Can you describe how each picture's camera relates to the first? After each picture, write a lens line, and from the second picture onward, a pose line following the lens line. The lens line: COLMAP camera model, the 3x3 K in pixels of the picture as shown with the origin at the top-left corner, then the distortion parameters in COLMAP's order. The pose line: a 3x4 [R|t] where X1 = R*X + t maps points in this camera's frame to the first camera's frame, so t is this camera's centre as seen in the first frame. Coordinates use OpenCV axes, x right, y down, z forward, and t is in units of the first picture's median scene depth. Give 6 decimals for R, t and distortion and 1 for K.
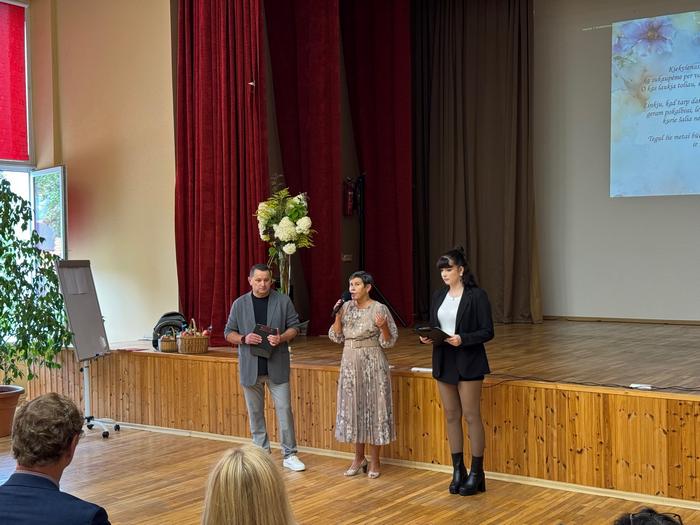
lens RADIAL K [[977.6, 0, 350.0], [0, 977.6, 262.5], [0, 0, 1]] dist [0.221439, -0.523590]
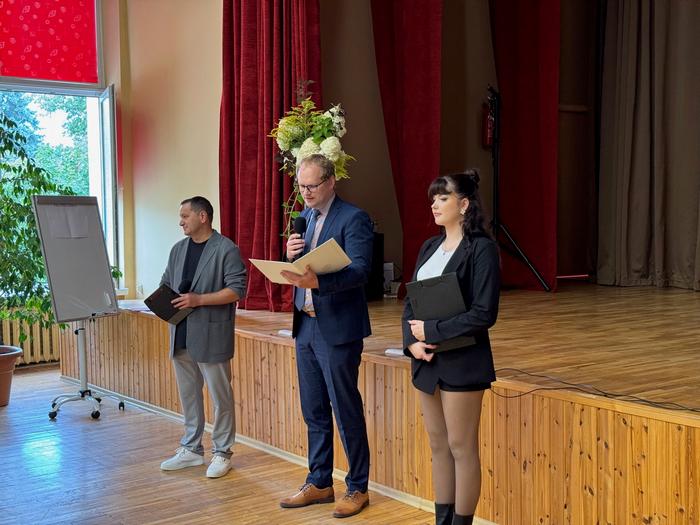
lens RADIAL K [[977.6, 0, 350.0], [0, 977.6, 262.5], [0, 0, 1]] dist [0.221439, -0.523590]
pose [[0.959779, 0.023818, -0.279743, 0.200284], [-0.010083, 0.998676, 0.050437, 0.010802], [0.280574, -0.045588, 0.958749, 0.355341]]
